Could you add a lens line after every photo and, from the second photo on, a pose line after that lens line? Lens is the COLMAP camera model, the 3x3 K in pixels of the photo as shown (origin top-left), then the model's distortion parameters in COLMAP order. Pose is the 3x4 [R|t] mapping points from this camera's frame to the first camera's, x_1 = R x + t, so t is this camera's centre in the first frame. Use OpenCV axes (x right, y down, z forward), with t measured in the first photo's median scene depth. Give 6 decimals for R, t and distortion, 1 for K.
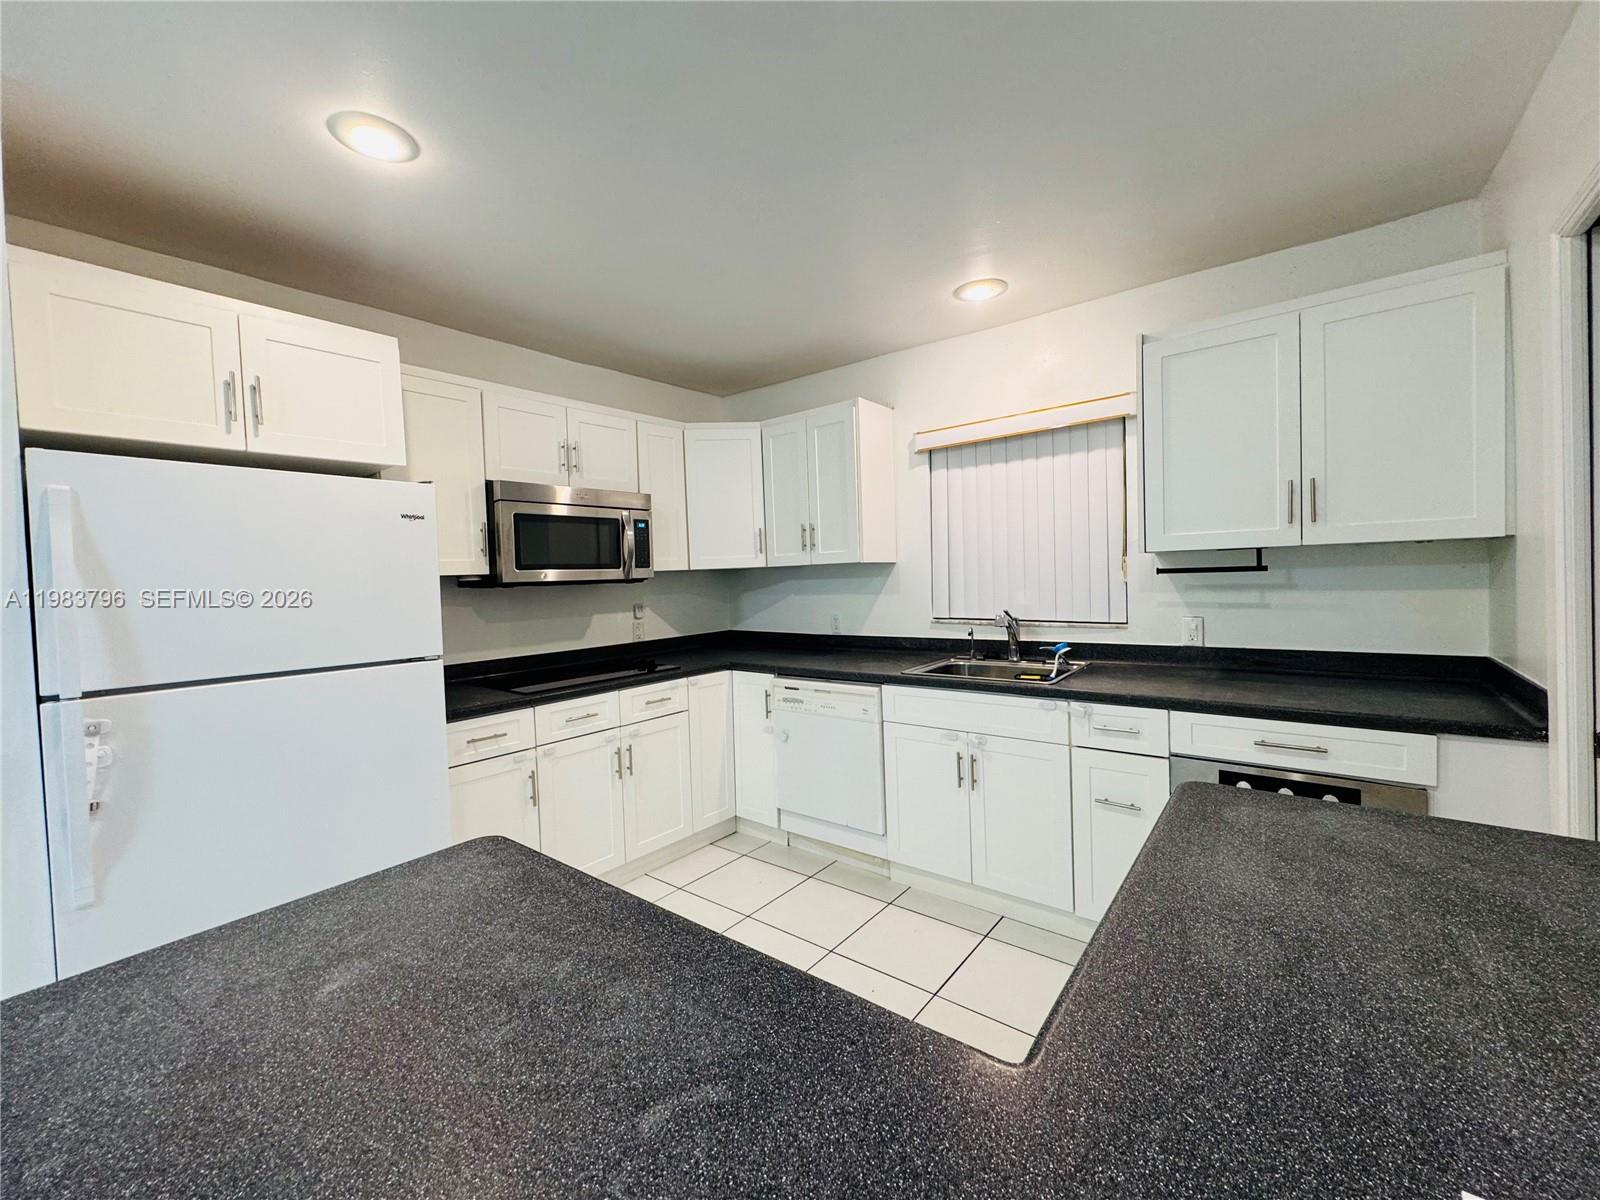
lens RADIAL K [[639.9, 0, 803.0], [0, 639.9, 596.9], [0, 0, 1]] dist [-0.001758, 0.000087]
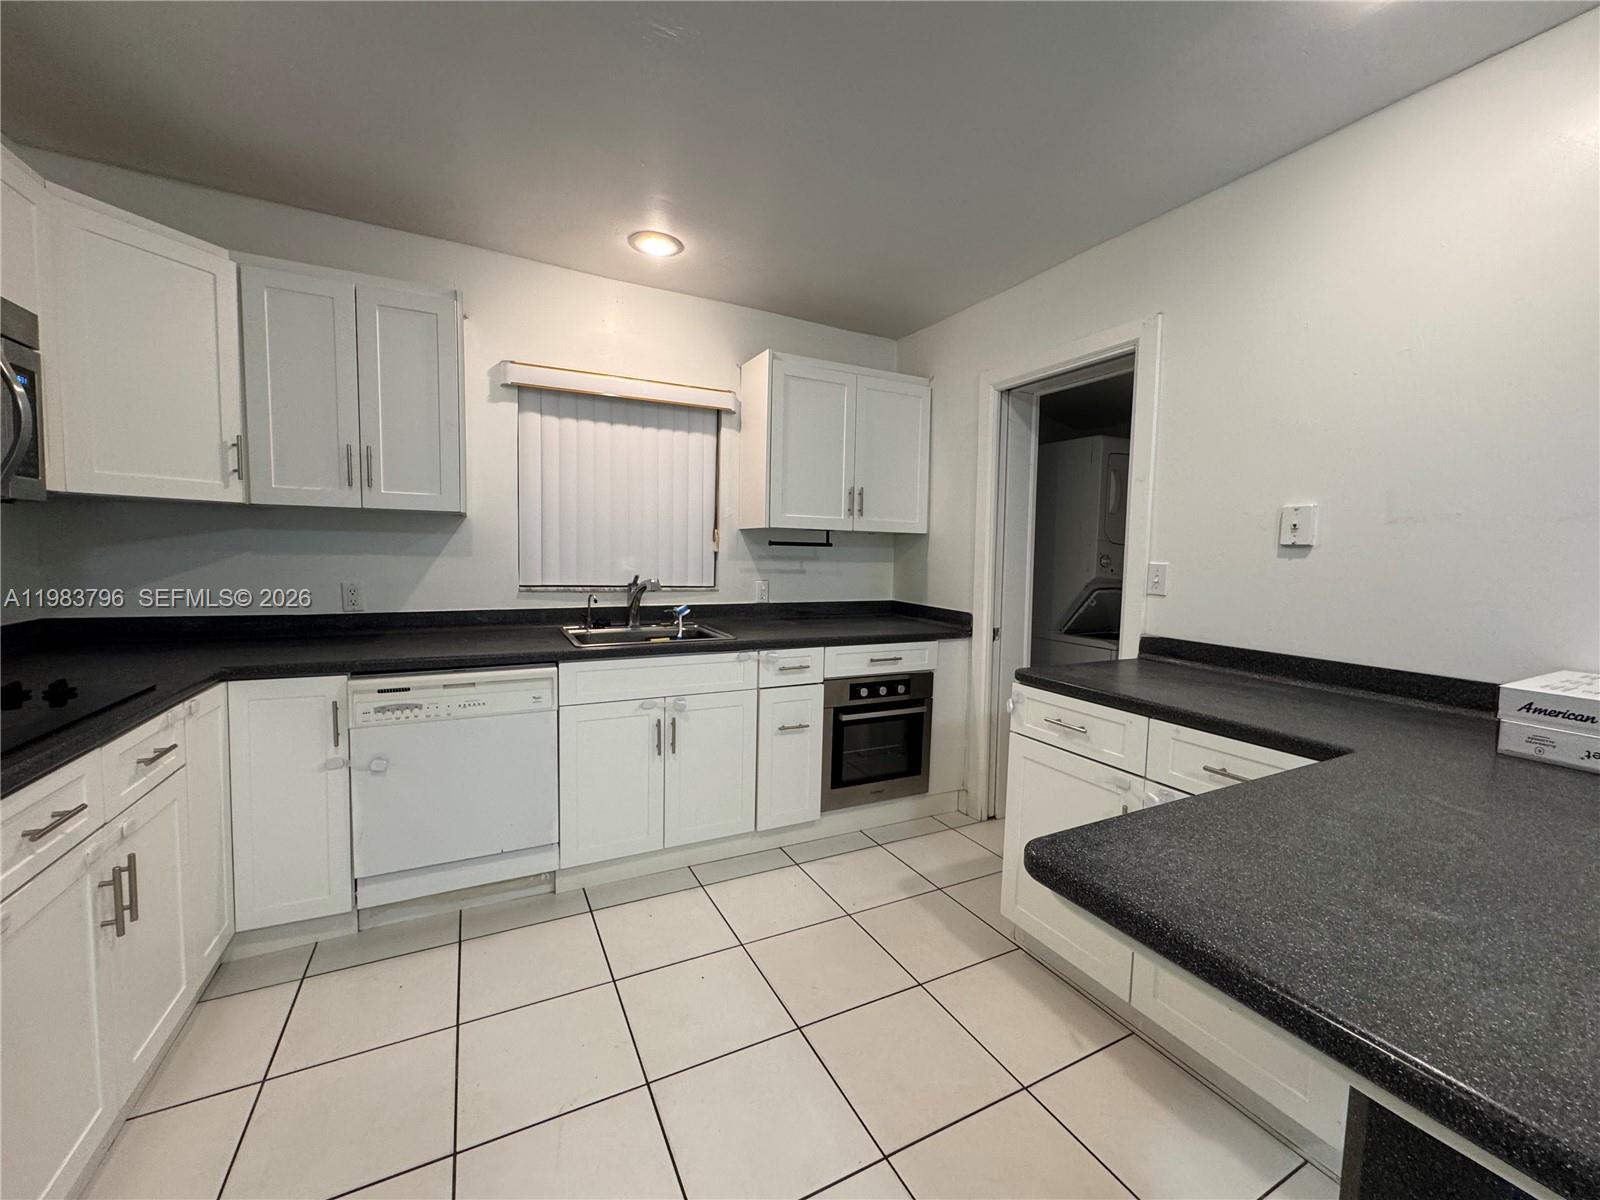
lens RADIAL K [[639.9, 0, 803.0], [0, 639.9, 596.9], [0, 0, 1]] dist [-0.001758, 0.000087]
pose [[0.408463, -0.024376, 0.912449, -0.488873], [-0.006372, 0.999543, 0.029555, 0.023523], [-0.912753, -0.017886, 0.408121, 0.361316]]
